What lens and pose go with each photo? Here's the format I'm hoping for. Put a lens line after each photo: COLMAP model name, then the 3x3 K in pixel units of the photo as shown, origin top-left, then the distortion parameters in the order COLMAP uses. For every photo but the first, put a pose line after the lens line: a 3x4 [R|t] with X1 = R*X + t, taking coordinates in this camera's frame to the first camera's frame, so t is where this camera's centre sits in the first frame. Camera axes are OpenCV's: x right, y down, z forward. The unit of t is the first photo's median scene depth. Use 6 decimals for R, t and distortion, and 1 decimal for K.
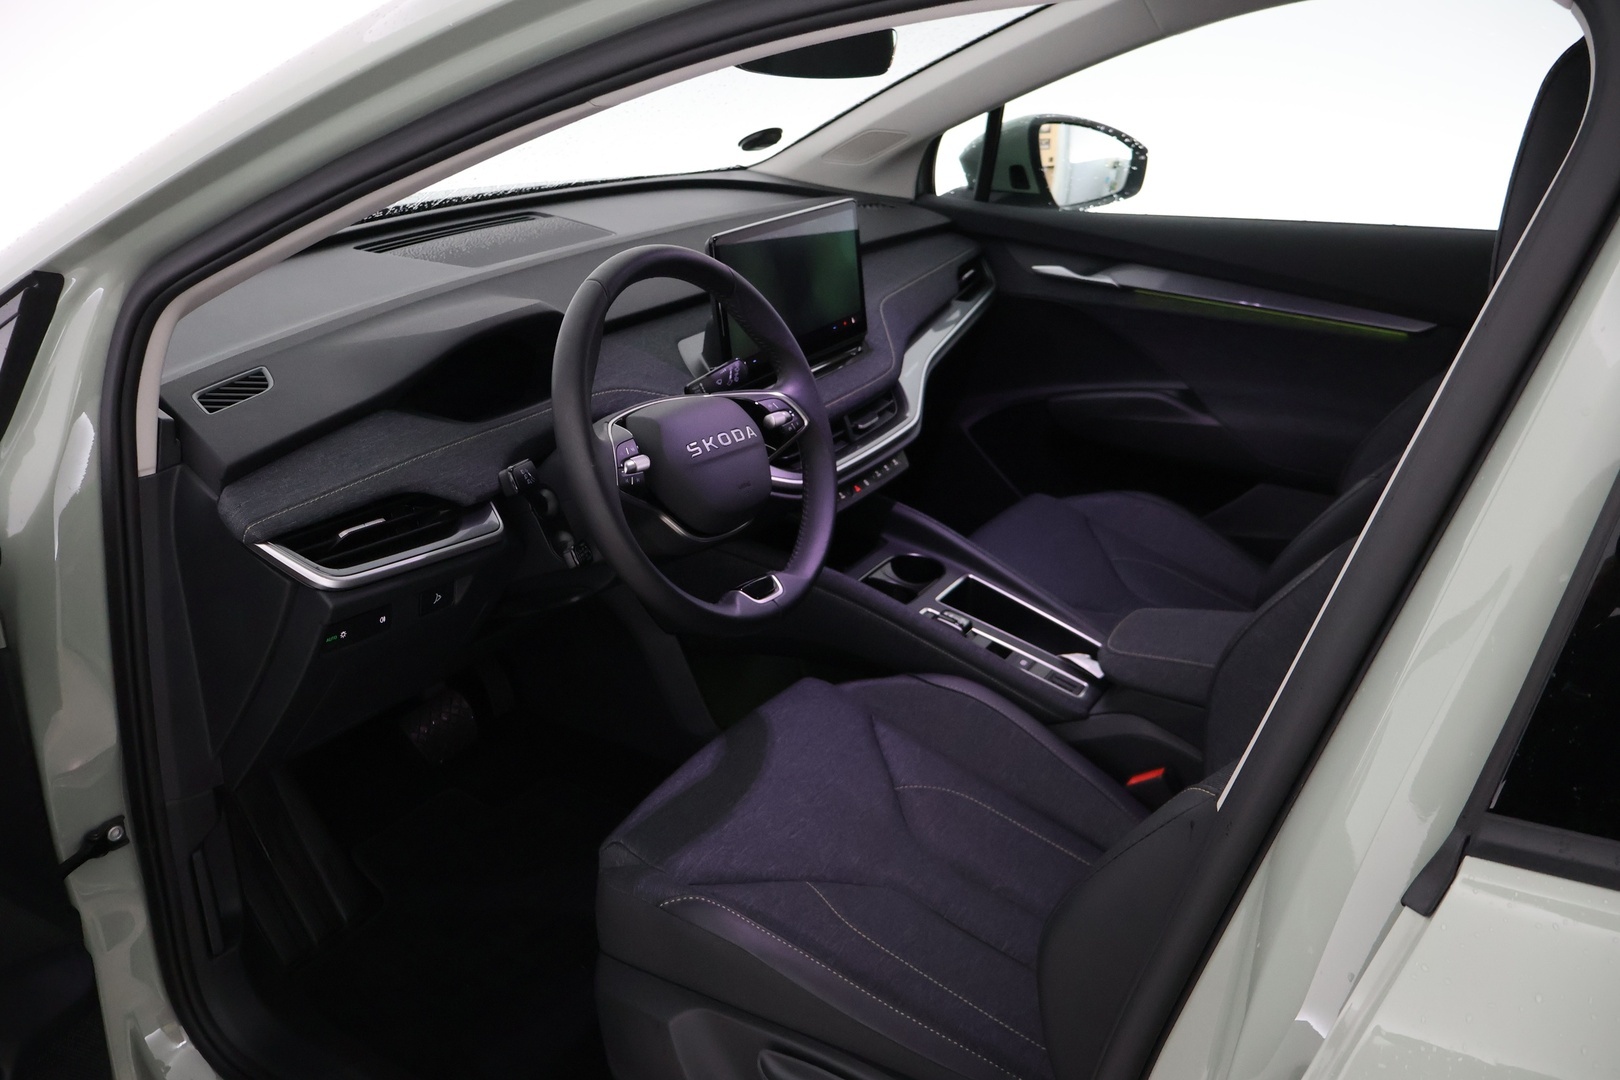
lens RADIAL K [[1367.6, 0, 812.0], [0, 1367.6, 545.7], [0, 0, 1]] dist [0.008688, -0.000086]
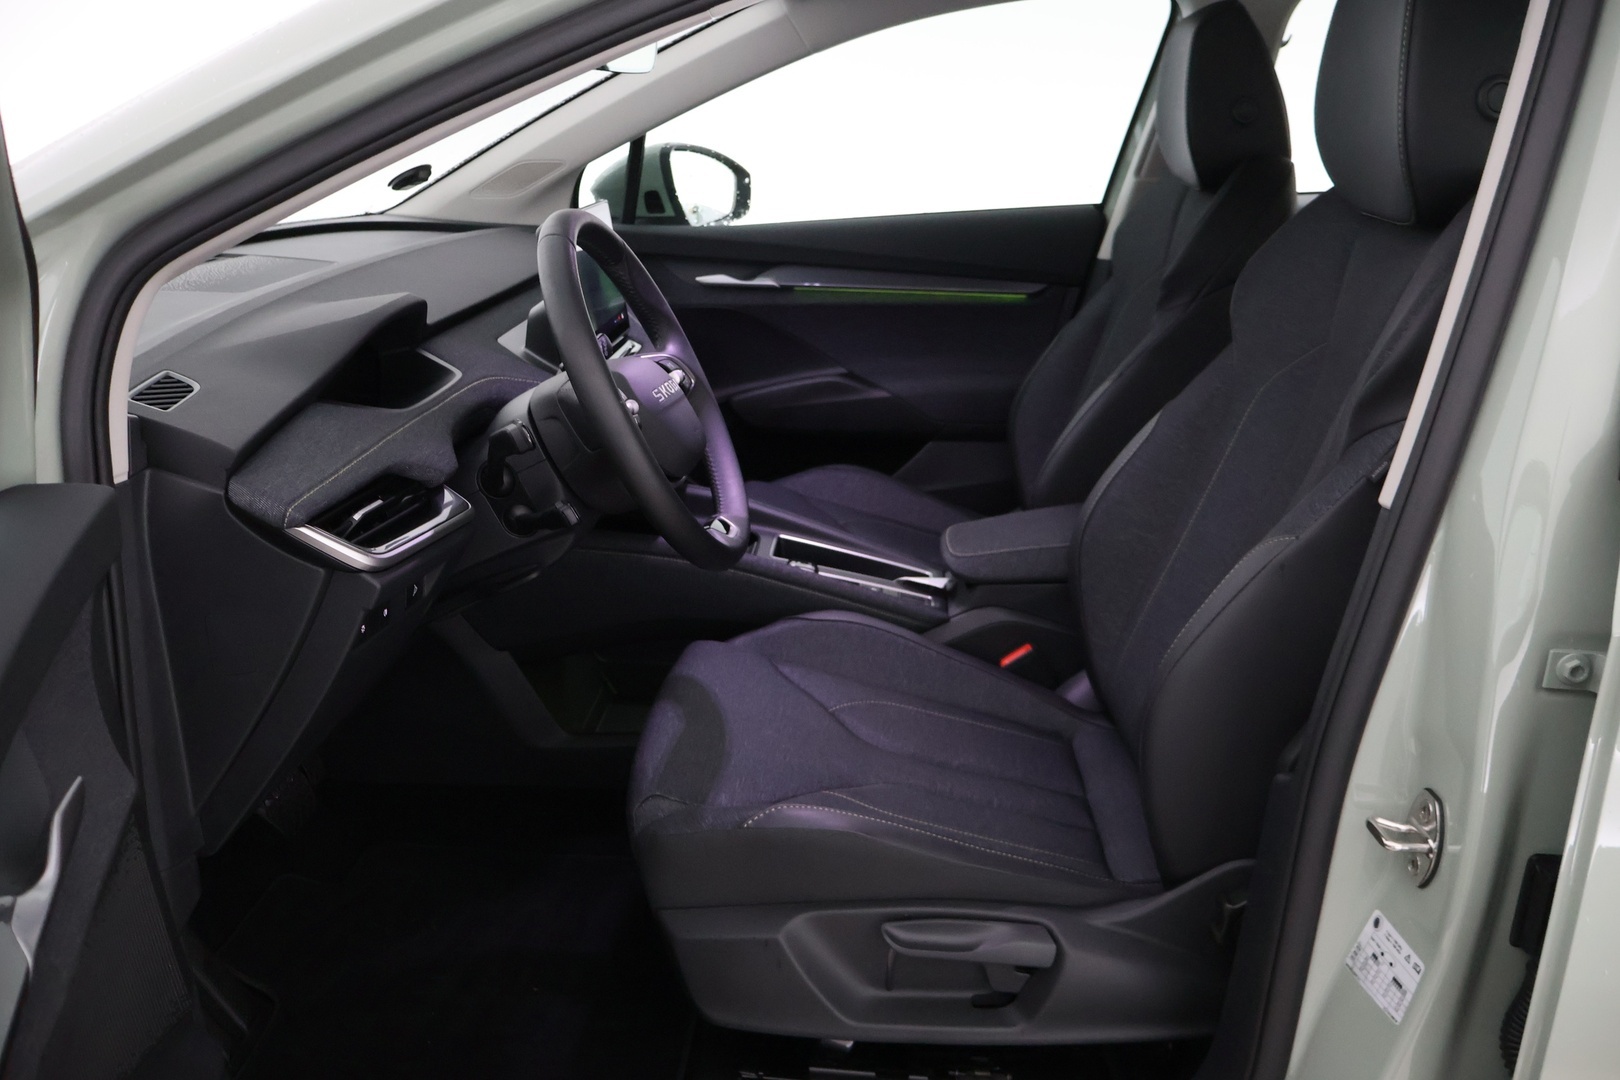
lens RADIAL K [[1367.6, 0, 810.1], [0, 1367.6, 534.9], [0, 0, 1]] dist [0.008688, -0.000086]
pose [[0.891004, -0.165161, 0.422888, -0.255262], [0.201207, 0.978660, -0.041713, 0.057612], [-0.406975, 0.122255, 0.905221, 0.020298]]
